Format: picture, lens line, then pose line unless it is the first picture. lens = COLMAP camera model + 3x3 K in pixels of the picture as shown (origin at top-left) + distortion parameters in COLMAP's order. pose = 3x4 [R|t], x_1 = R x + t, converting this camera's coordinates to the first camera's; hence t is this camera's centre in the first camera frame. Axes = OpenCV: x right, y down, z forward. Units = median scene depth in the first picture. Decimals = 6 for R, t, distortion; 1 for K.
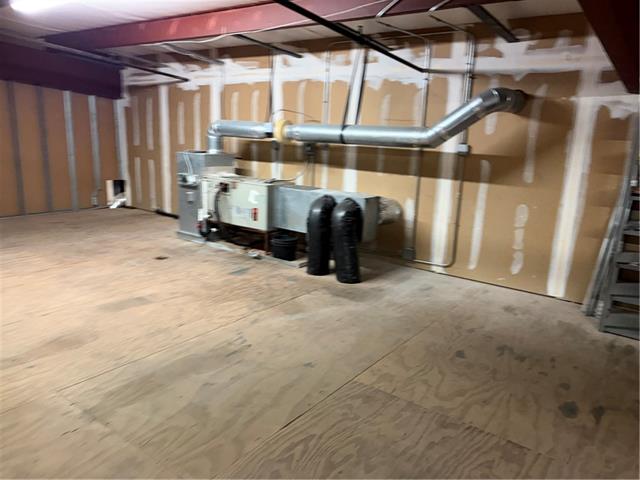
lens RADIAL K [[487.0, 0, 320.0], [0, 487.0, 240.0], [0, 0, 1]] dist [0.039119, -0.006146]
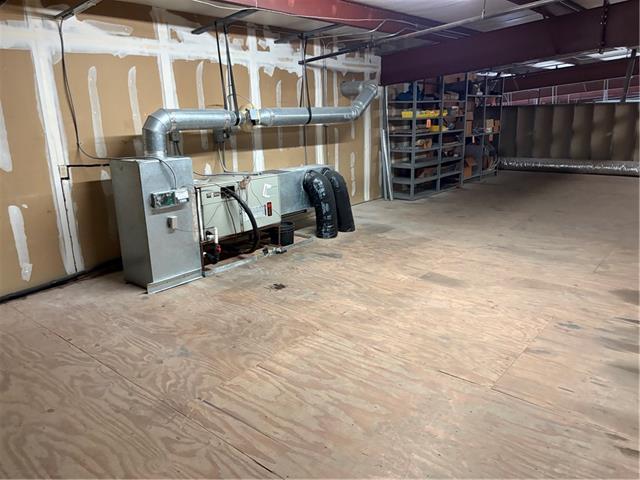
lens RADIAL K [[487.0, 0, 320.0], [0, 487.0, 240.0], [0, 0, 1]] dist [0.039119, -0.006146]
pose [[0.053915, -0.297861, 0.953085, -1.130311], [0.244325, 0.929396, 0.276637, -0.253649], [-0.968193, 0.217948, 0.122883, 0.881585]]
